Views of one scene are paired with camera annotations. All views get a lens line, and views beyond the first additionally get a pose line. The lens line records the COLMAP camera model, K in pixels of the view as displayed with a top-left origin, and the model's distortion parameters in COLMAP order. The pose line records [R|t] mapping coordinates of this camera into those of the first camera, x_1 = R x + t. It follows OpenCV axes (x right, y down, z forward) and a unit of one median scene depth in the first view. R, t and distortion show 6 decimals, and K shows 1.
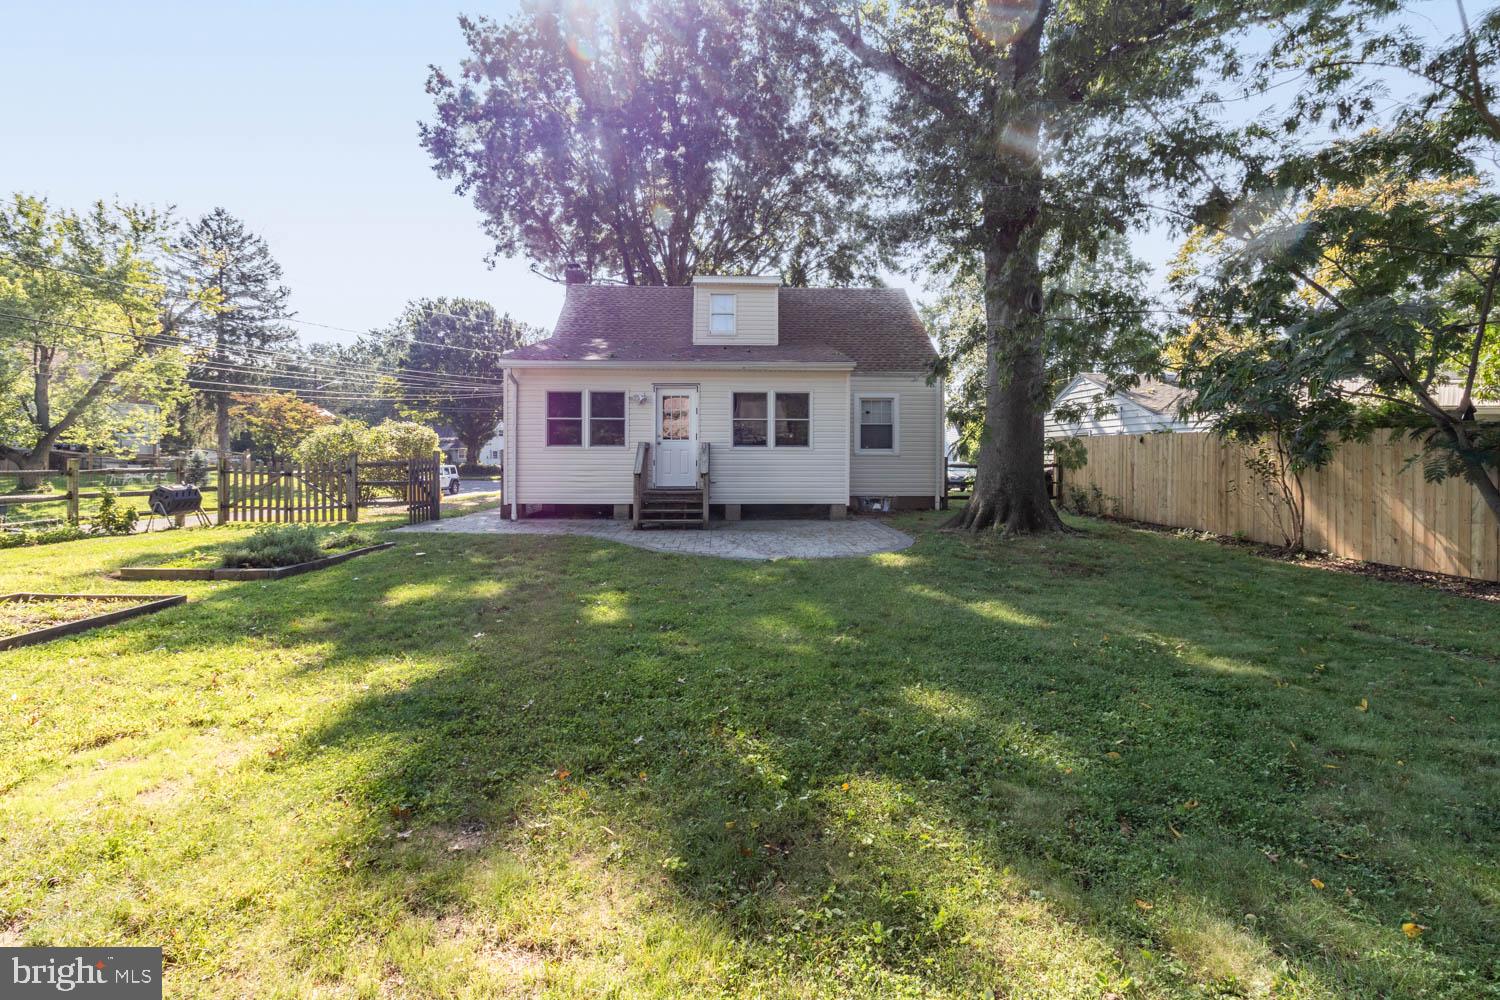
lens RADIAL K [[678.0, 0, 722.6], [0, 678.0, 459.3], [0, 0, 1]] dist [0.000813, 0.000154]
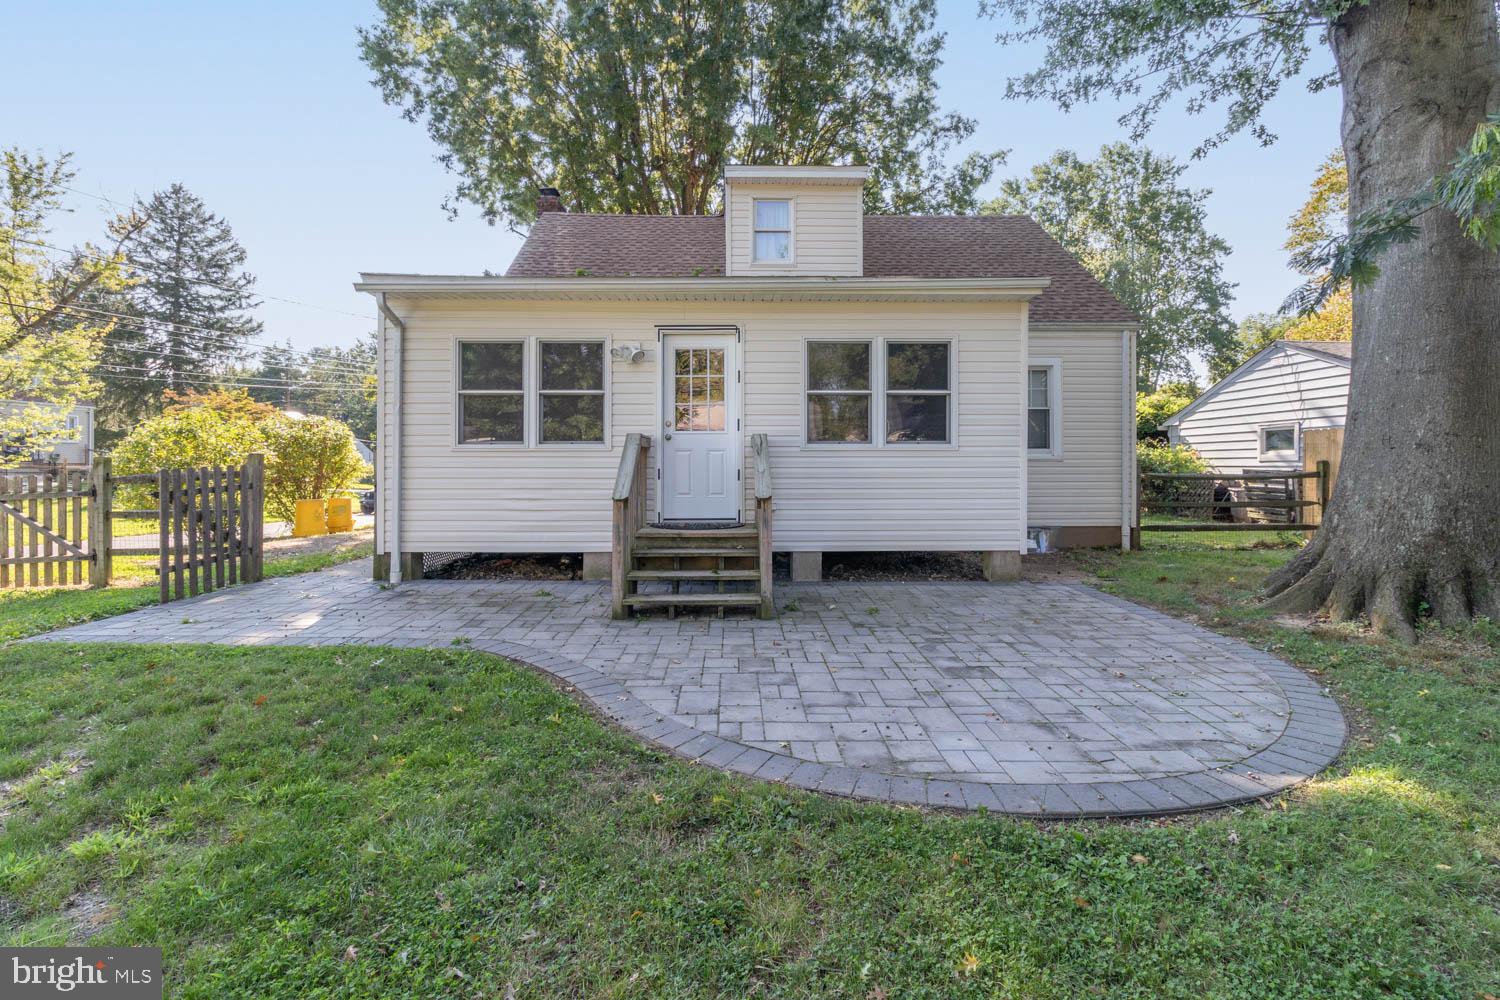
lens RADIAL K [[666.9, 0, 698.7], [0, 666.9, 459.2], [0, 0, 1]] dist [0.022603, -0.000307]
pose [[0.998550, -0.003326, -0.053738, -0.041034], [0.002733, 0.999935, -0.011104, -0.001048], [0.053772, 0.010941, 0.998493, 0.469622]]
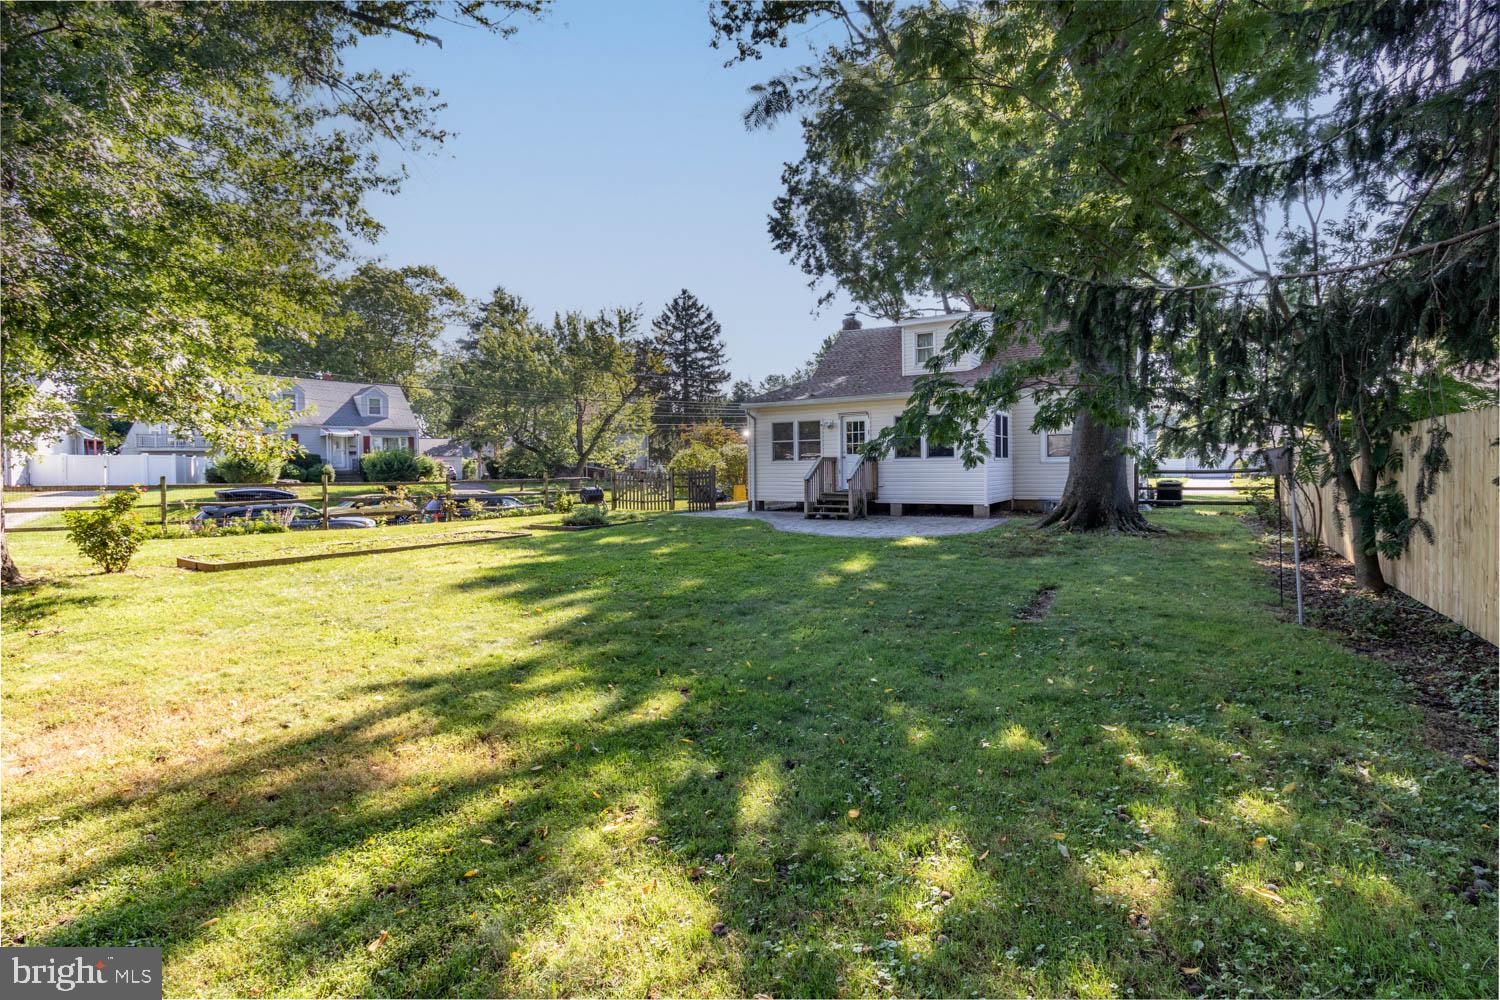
lens RADIAL K [[684.7, 0, 759.5], [0, 684.7, 479.2], [0, 0, 1]] dist [0.001083, -0.000283]
pose [[0.823740, -0.003956, -0.566954, 0.522946], [0.014065, 0.999811, 0.013458, -0.000355], [0.566794, -0.019060, 0.823639, -0.206691]]
